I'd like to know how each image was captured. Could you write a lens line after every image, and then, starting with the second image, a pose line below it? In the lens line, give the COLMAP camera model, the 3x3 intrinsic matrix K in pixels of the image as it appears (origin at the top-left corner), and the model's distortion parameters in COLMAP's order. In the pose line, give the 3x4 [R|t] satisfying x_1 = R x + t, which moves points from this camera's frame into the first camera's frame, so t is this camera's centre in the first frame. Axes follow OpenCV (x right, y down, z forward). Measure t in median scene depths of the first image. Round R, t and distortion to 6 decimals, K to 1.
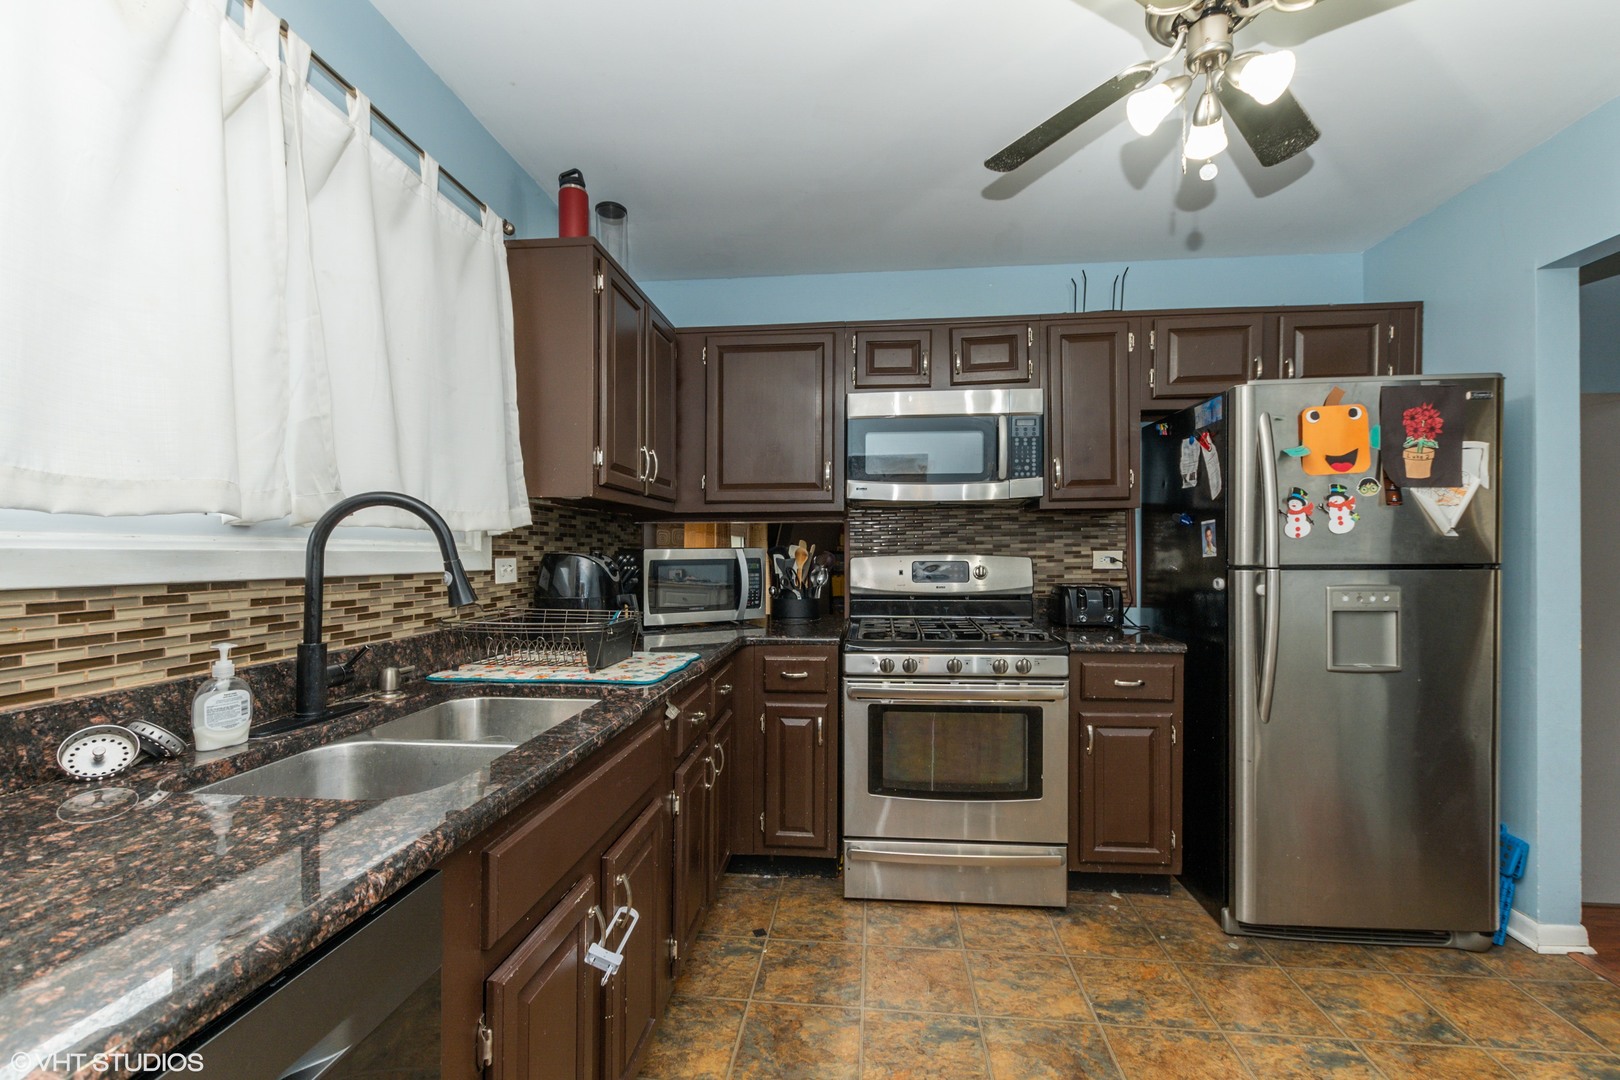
lens RADIAL K [[699.0, 0, 810.9], [0, 699.0, 545.5], [0, 0, 1]] dist [0.003224, 0.000213]
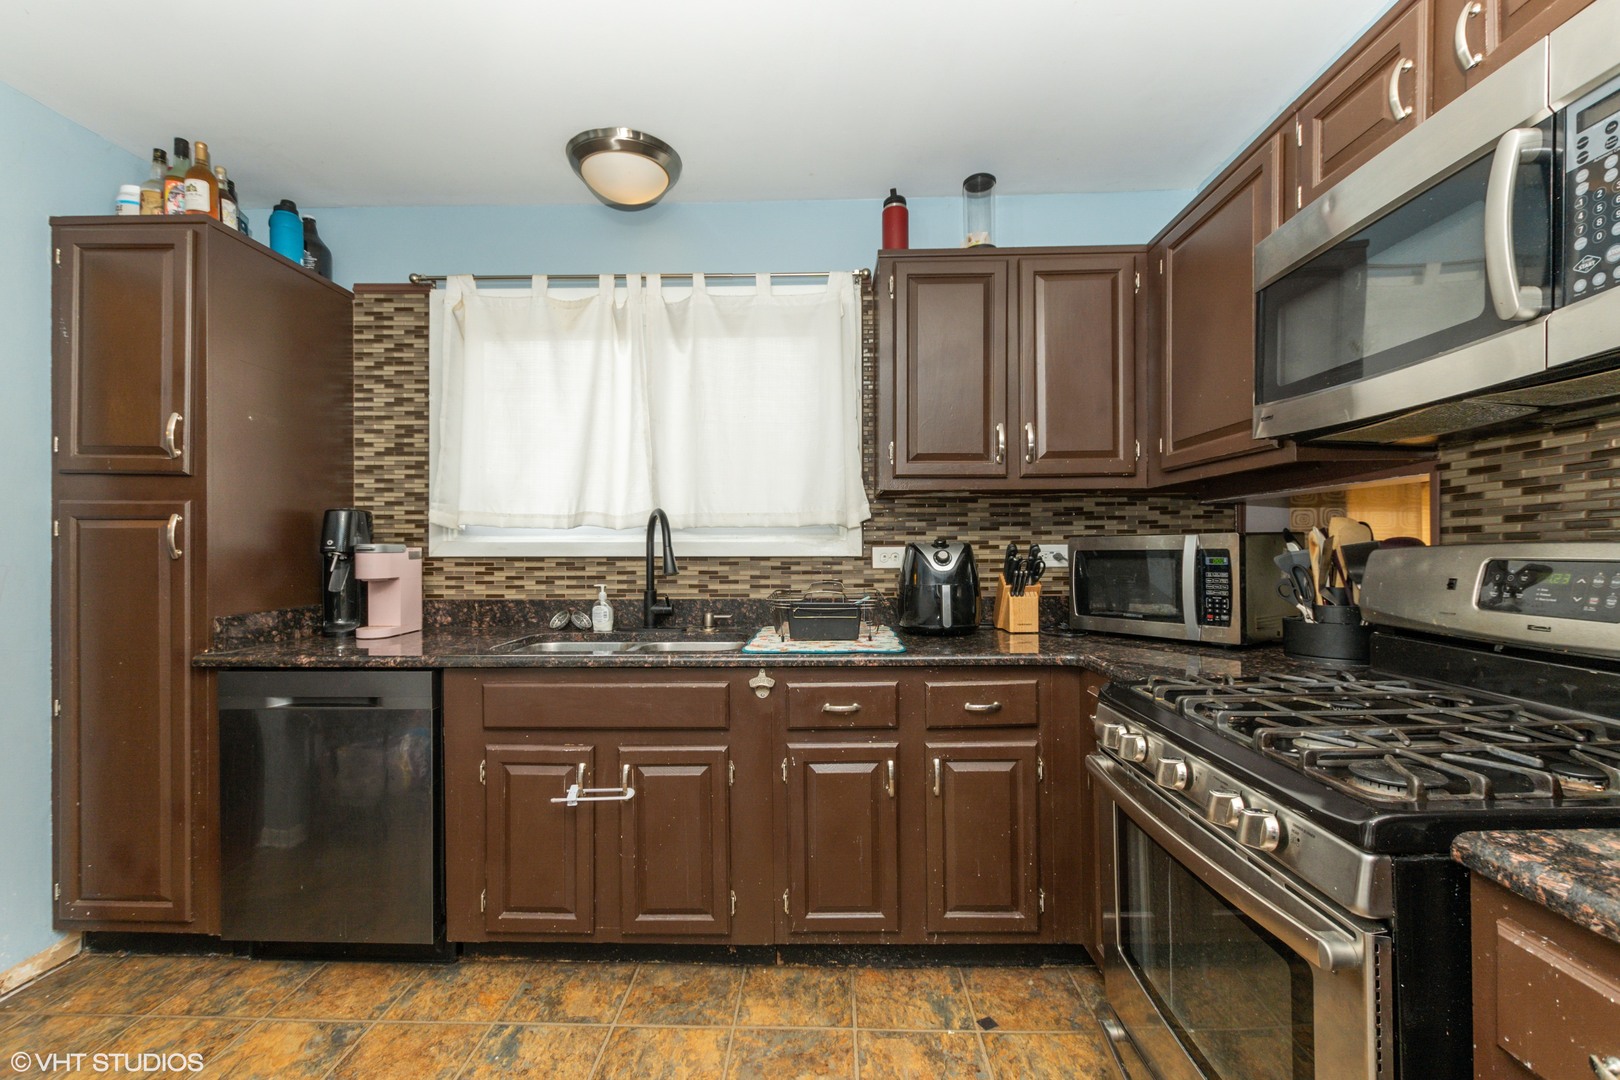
lens RADIAL K [[699.0, 0, 810.6], [0, 699.0, 544.9], [0, 0, 1]] dist [0.003224, 0.000213]
pose [[0.060095, 0.002396, -0.998190, 1.001440], [0.014241, 0.999893, 0.003257, 0.012330], [0.998091, -0.014411, 0.060054, 1.087479]]
